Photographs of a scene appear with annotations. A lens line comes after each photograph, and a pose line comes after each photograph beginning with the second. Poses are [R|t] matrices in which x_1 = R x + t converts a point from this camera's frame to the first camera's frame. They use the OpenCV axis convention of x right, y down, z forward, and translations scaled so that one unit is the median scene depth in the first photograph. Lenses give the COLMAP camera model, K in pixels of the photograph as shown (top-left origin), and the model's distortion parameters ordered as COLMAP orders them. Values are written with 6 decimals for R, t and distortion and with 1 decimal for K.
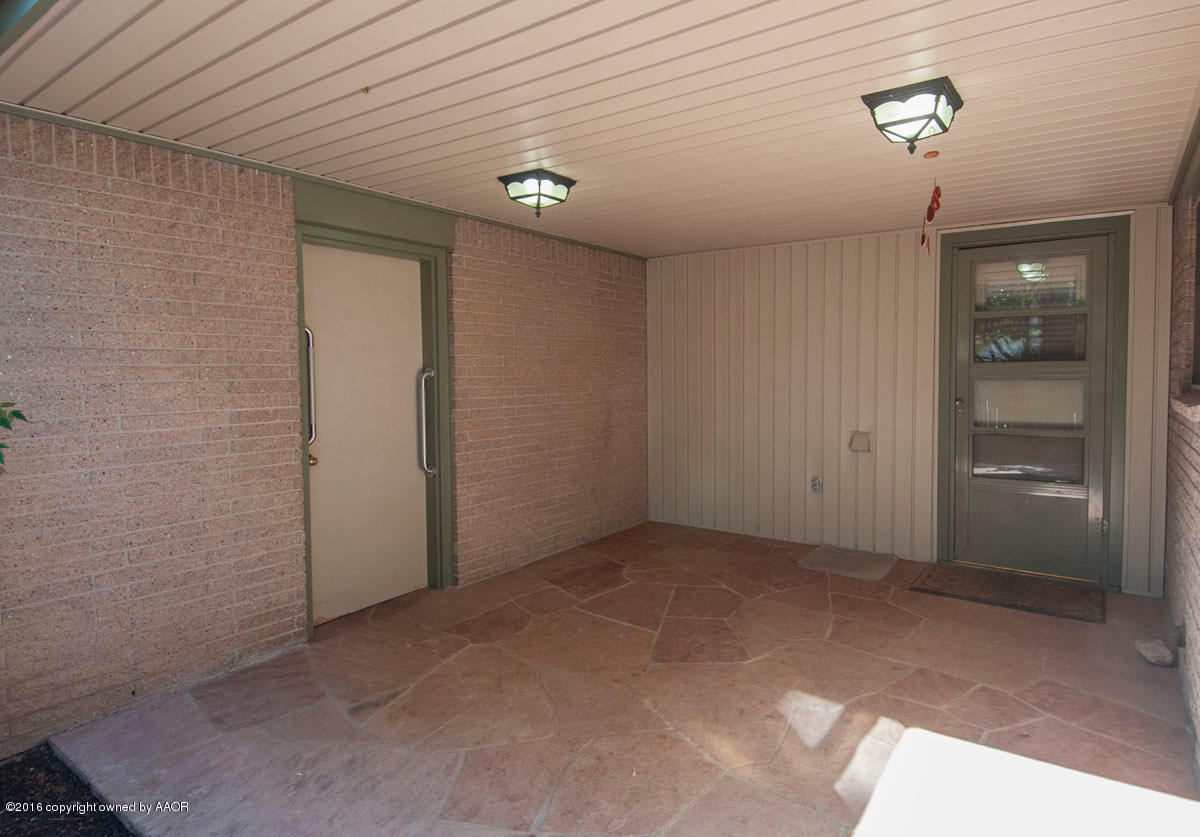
lens RADIAL K [[669.9, 0, 641.5], [0, 669.9, 404.6], [0, 0, 1]] dist [0.037538, -0.049484]
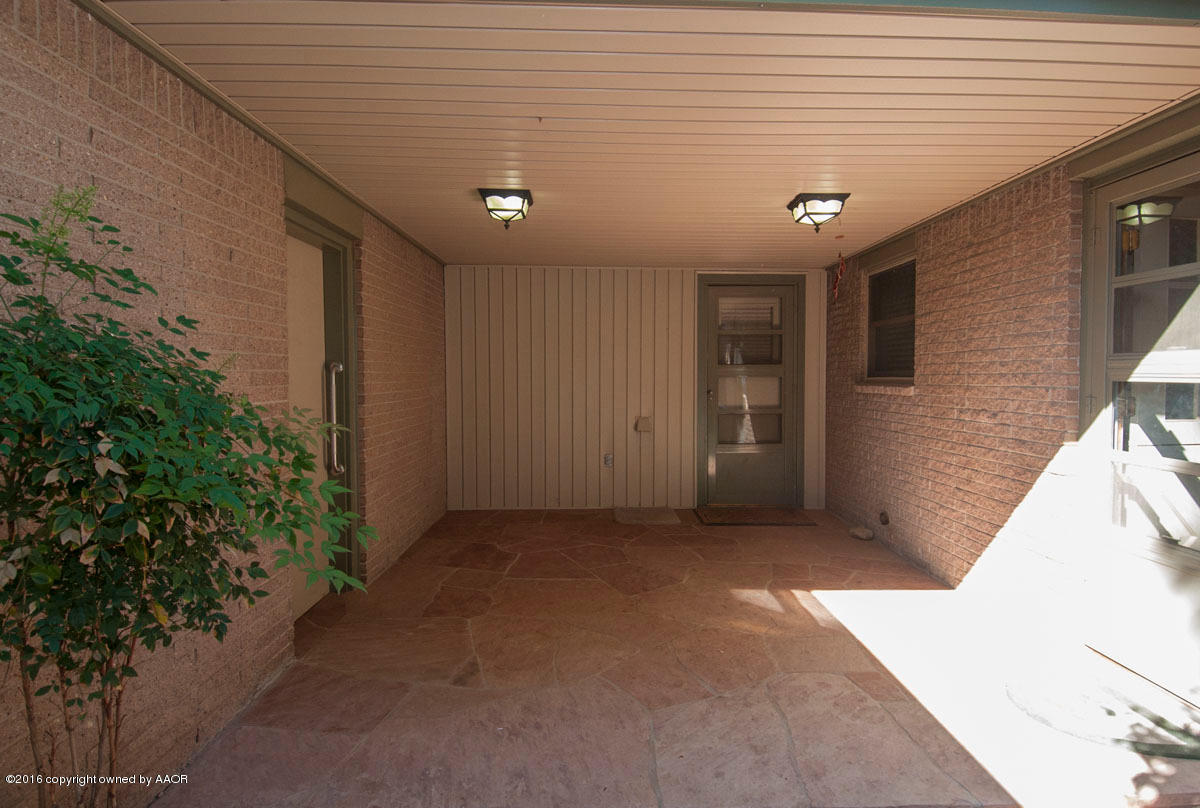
lens RADIAL K [[643.3, 0, 612.7], [0, 643.3, 398.1], [0, 0, 1]] dist [0.028430, -0.043670]
pose [[0.810973, -0.017311, 0.584828, -0.666252], [0.027457, 0.999587, -0.008486, 0.019458], [-0.584439, 0.022939, 0.811113, 0.023946]]
